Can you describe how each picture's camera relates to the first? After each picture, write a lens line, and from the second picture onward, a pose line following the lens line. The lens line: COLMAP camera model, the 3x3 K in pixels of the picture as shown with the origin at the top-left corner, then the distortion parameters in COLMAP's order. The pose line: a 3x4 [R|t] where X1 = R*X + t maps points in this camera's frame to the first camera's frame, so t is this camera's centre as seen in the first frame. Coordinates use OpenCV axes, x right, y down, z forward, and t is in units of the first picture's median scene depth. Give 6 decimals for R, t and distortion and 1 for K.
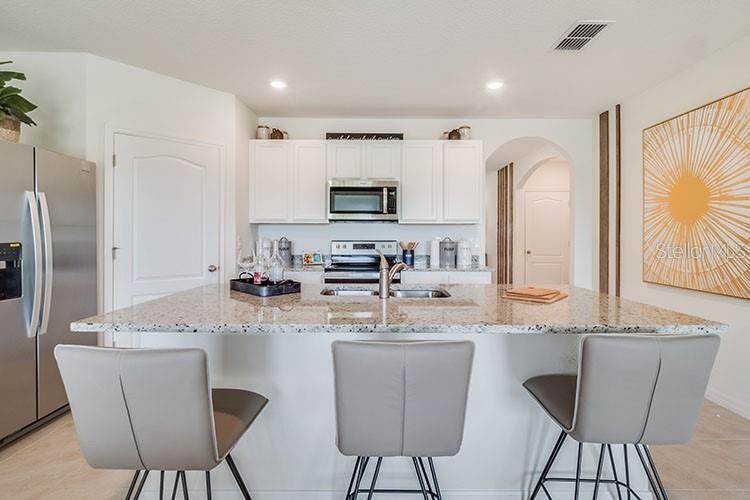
lens RADIAL K [[369.9, 0, 389.6], [0, 369.9, 239.3], [0, 0, 1]] dist [0.004086, -0.004787]
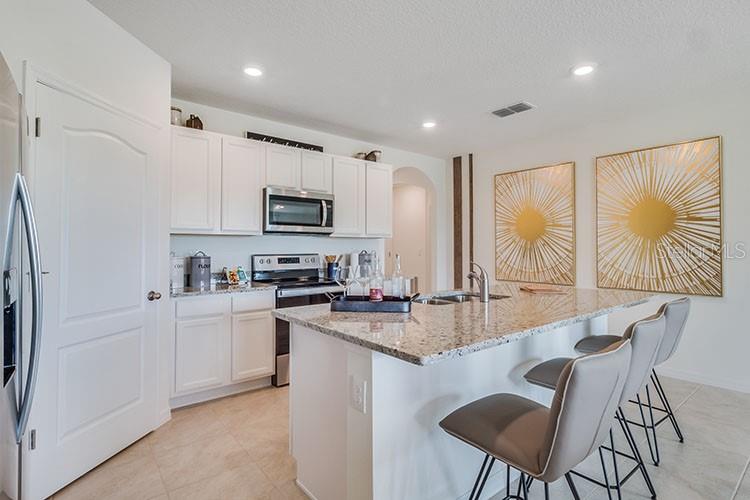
lens RADIAL K [[369.9, 0, 381.2], [0, 369.9, 246.5], [0, 0, 1]] dist [0.004086, -0.004787]
pose [[0.778687, -0.001581, 0.627411, -0.500872], [0.008318, 0.999935, -0.007803, -0.007206], [-0.627358, 0.011295, 0.778649, 0.133502]]
